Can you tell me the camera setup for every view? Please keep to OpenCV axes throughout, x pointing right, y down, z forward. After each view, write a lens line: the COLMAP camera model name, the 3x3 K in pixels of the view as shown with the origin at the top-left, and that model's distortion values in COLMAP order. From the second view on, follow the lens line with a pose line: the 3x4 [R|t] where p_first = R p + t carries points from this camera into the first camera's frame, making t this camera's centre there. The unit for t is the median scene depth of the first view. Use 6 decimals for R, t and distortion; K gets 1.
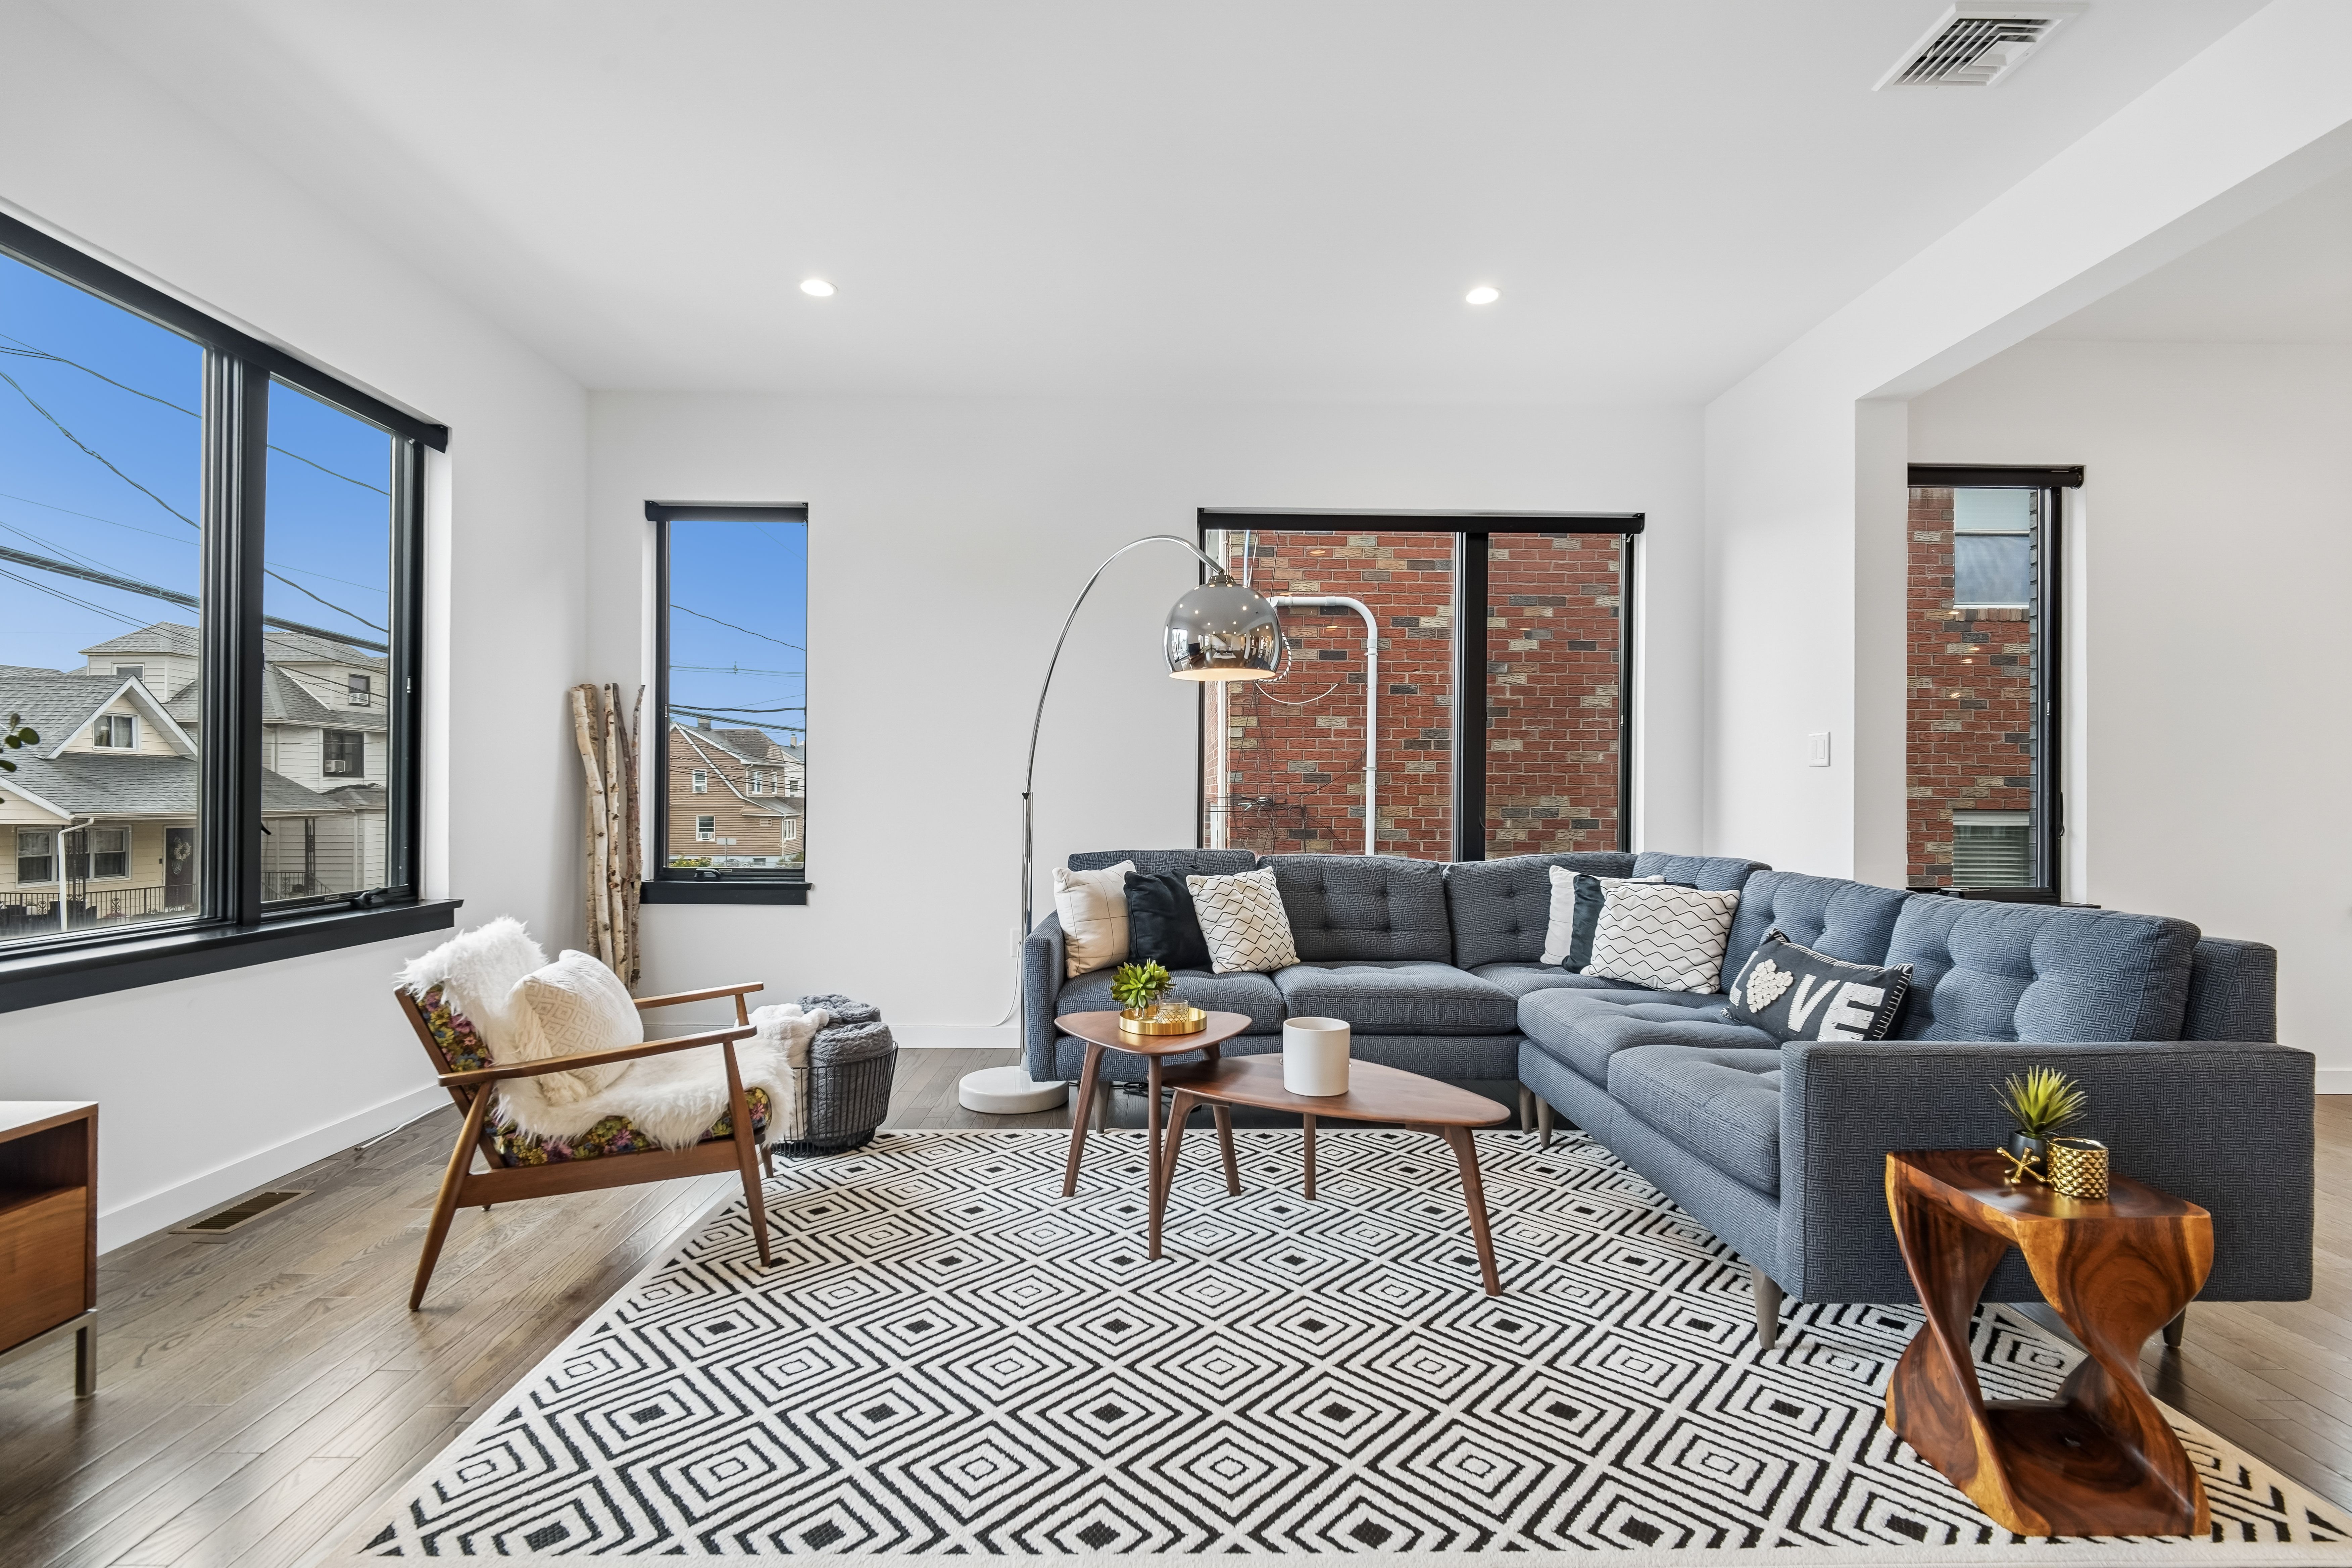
lens RADIAL K [[1096.9, 0, 1181.1], [0, 1096.9, 793.2], [0, 0, 1]] dist [0.002040, -0.004564]
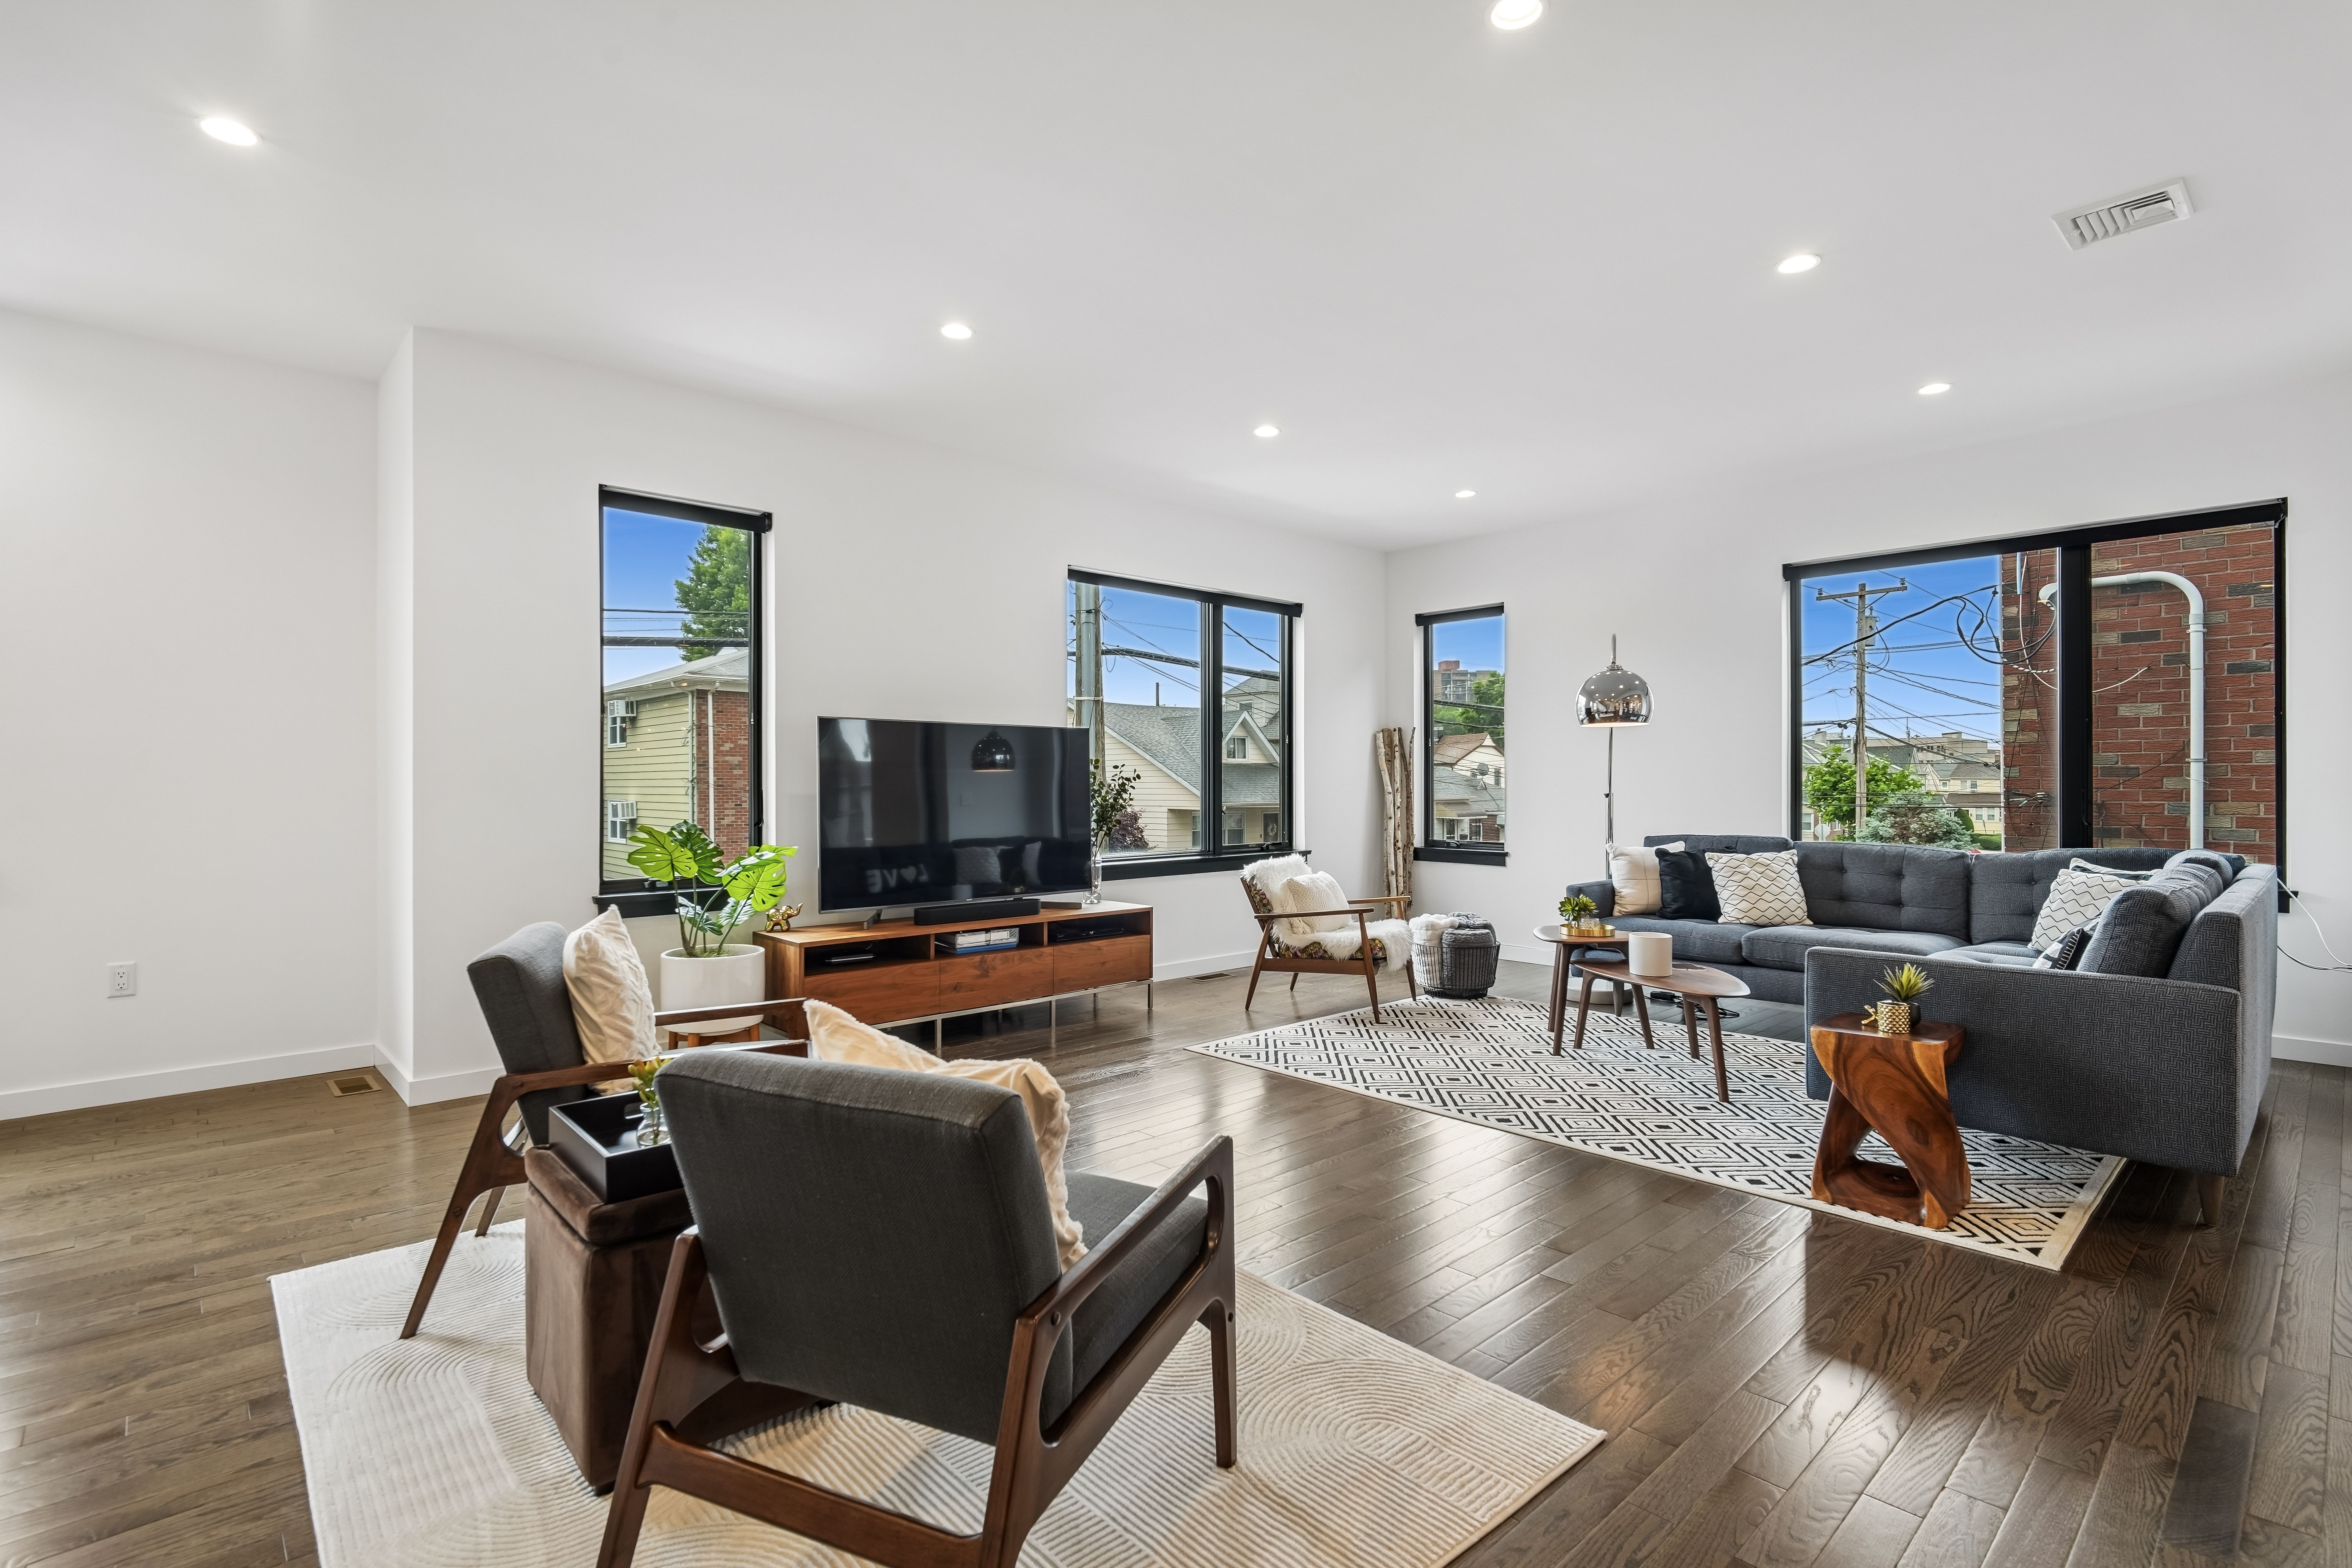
lens RADIAL K [[1096.9, 0, 1183.1], [0, 1096.9, 784.6], [0, 0, 1]] dist [0.002040, -0.004564]
pose [[0.672393, -0.007597, -0.740156, 0.507890], [0.007048, 0.999968, -0.003862, -0.009236], [0.740161, -0.002620, 0.672424, -0.370895]]
